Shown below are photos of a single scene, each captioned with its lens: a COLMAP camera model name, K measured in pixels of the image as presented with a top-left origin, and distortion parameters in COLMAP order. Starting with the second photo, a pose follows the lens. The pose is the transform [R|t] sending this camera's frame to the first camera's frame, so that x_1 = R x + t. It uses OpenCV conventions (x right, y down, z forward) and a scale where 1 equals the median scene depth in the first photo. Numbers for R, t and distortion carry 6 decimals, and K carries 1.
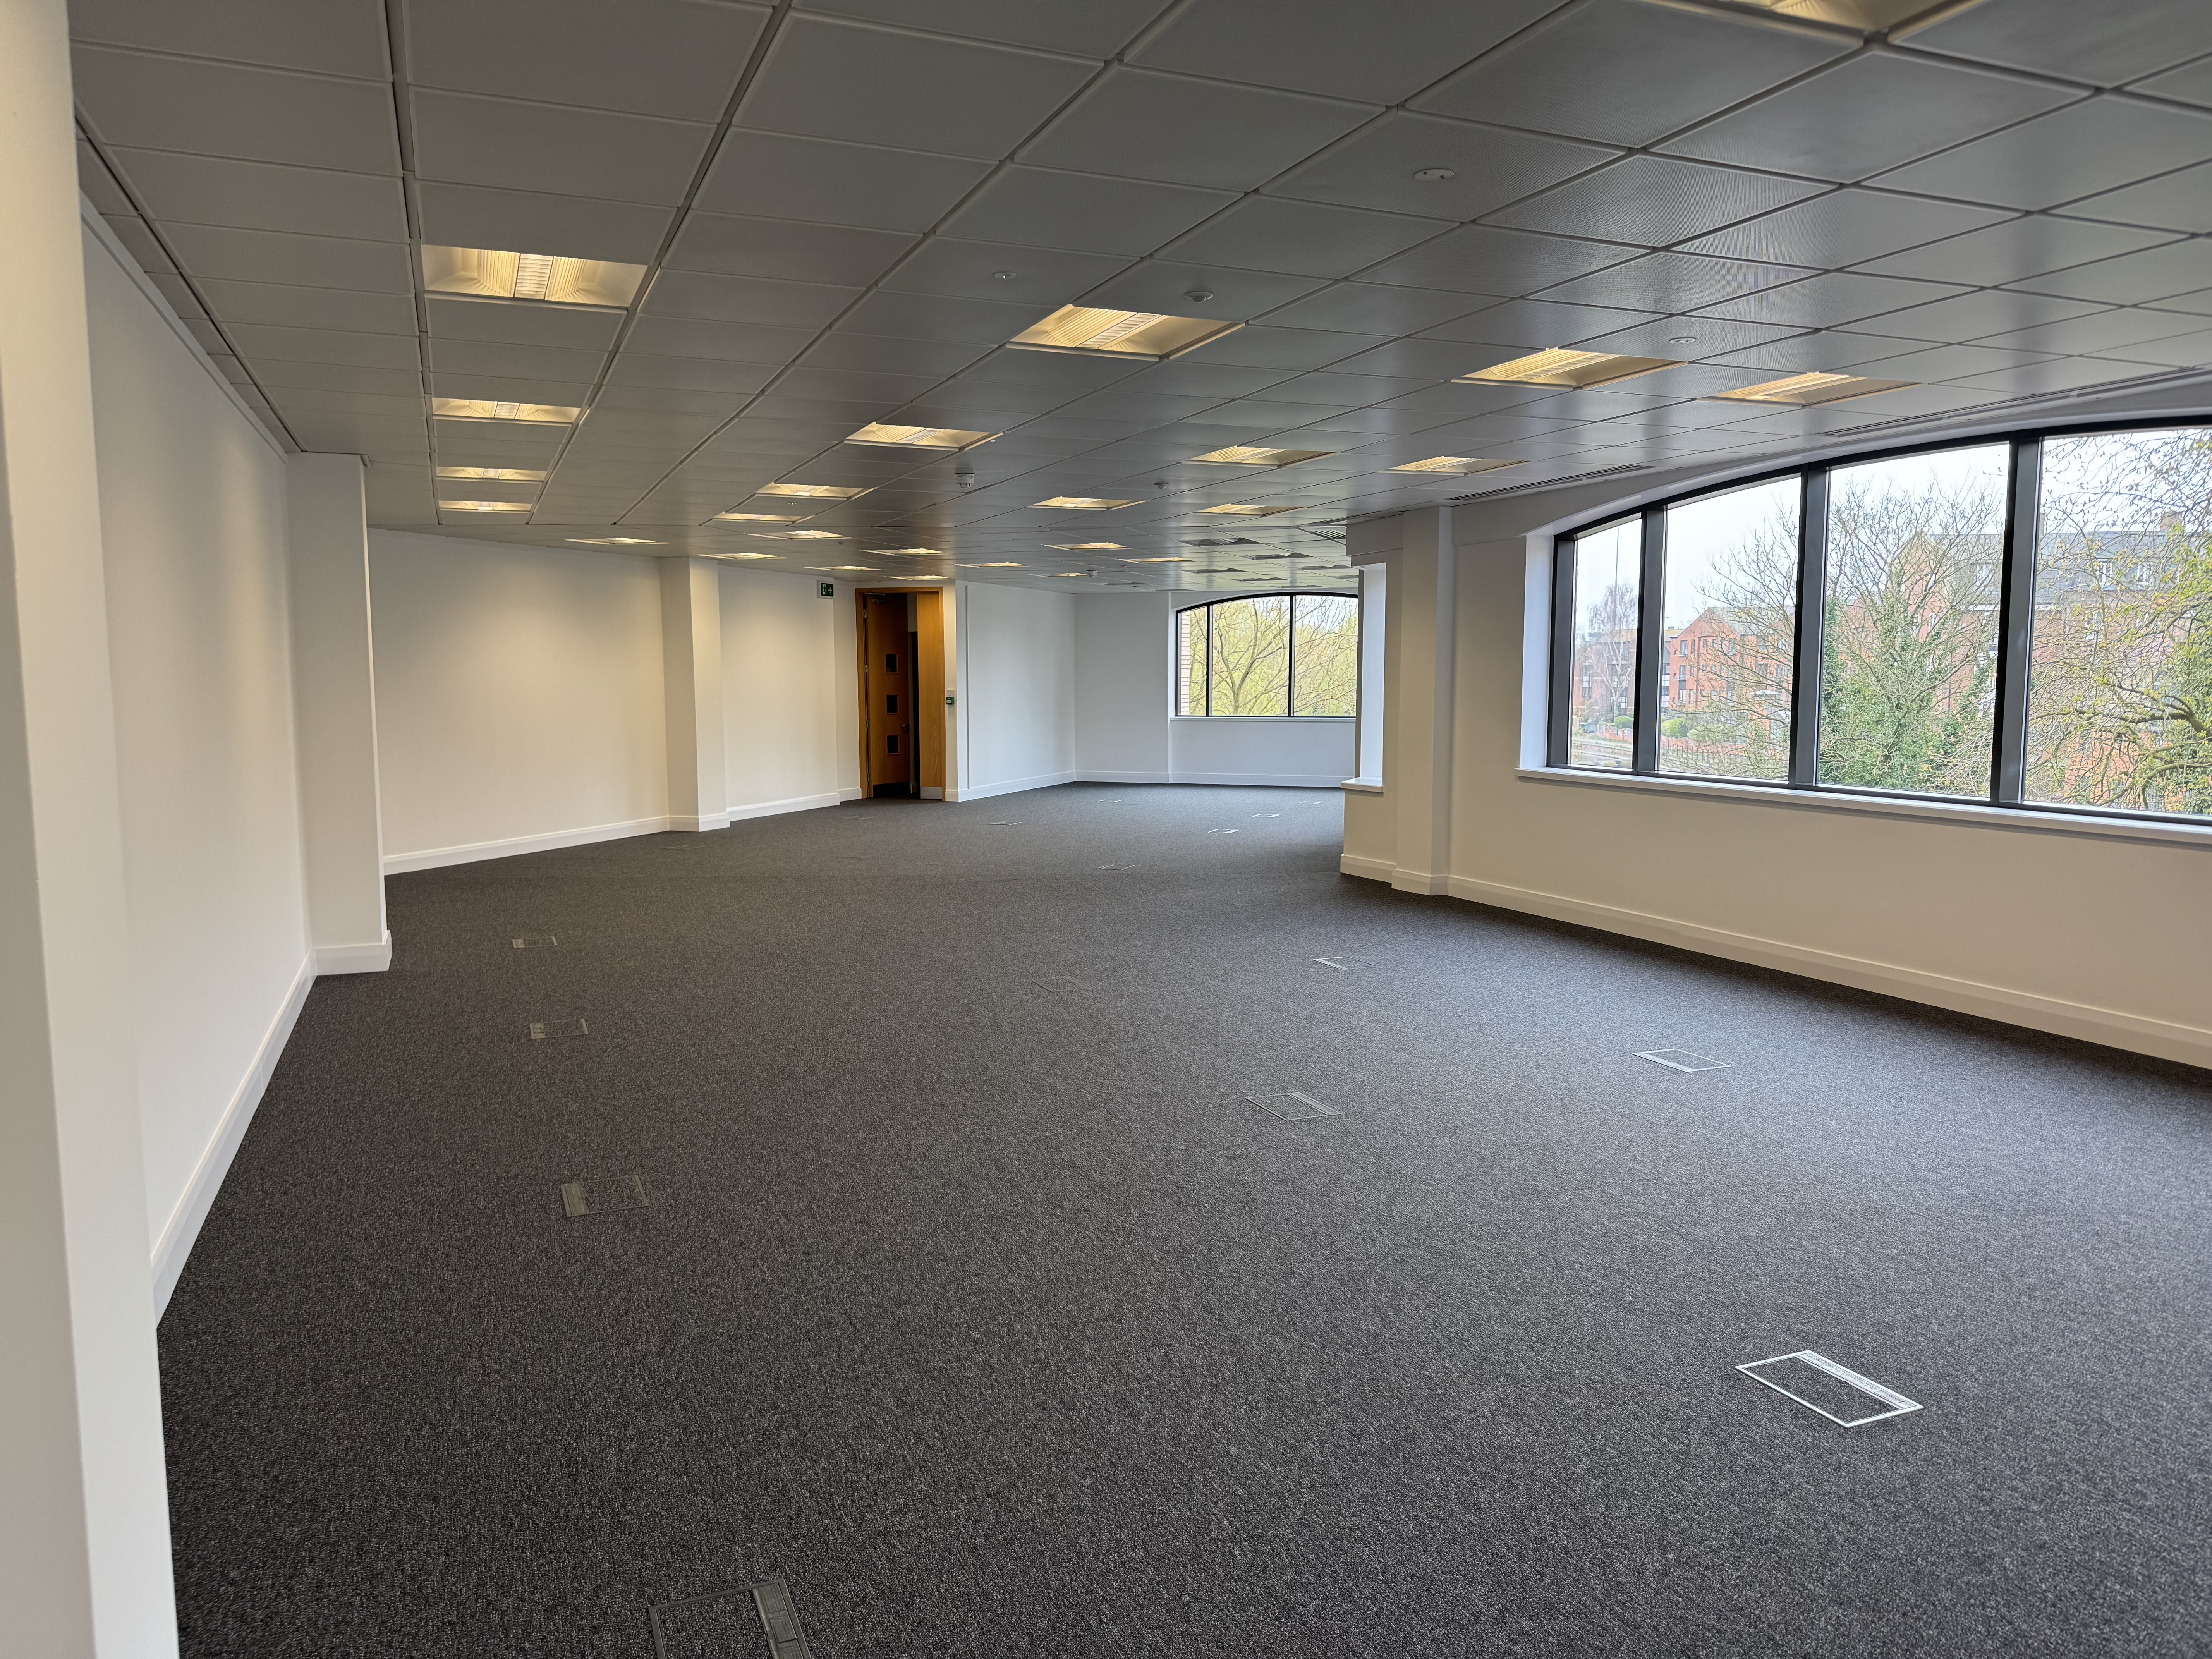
lens RADIAL K [[1628.1, 0, 1106.0], [0, 1628.1, 829.5], [0, 0, 1]] dist [0.008144, -0.004562]
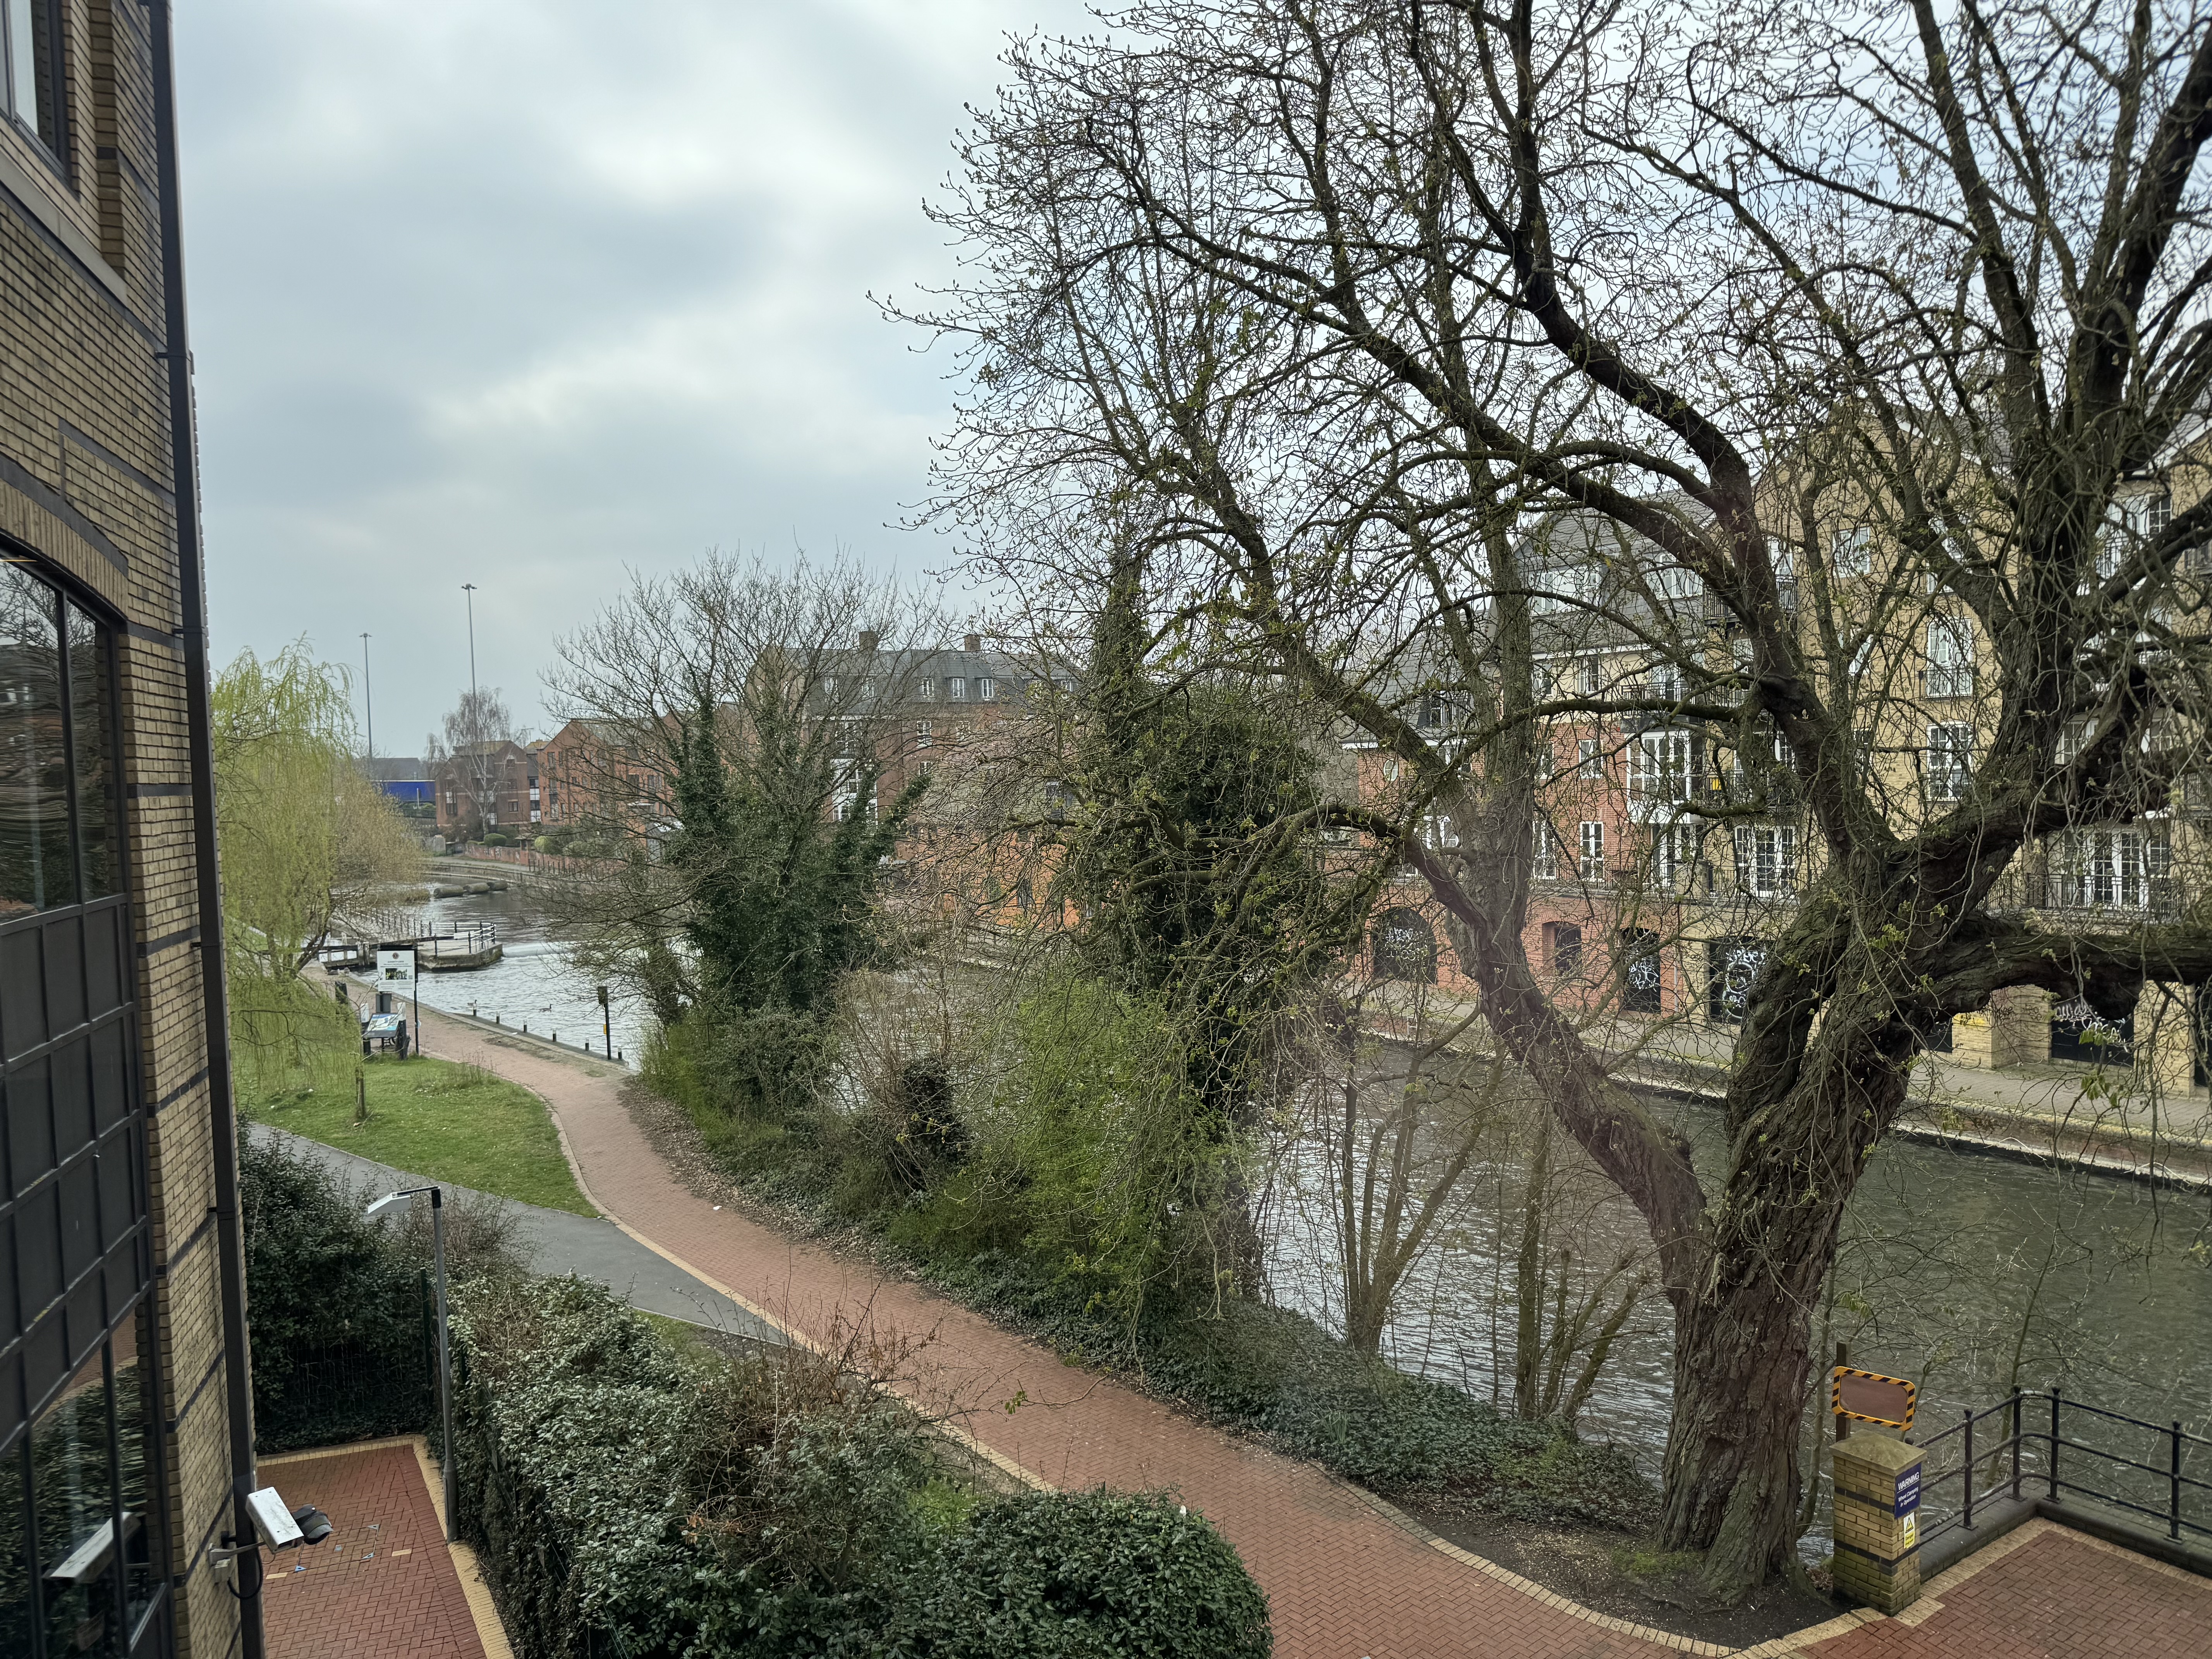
lens RADIAL K [[1628.1, 0, 1106.0], [0, 1628.1, 829.5], [0, 0, 1]] dist [0.008144, -0.004562]
pose [[0.788870, -0.047572, 0.612716, 0.084892], [0.090073, 0.995183, -0.038703, -0.020150], [-0.607923, 0.085721, 0.789355, 0.206036]]
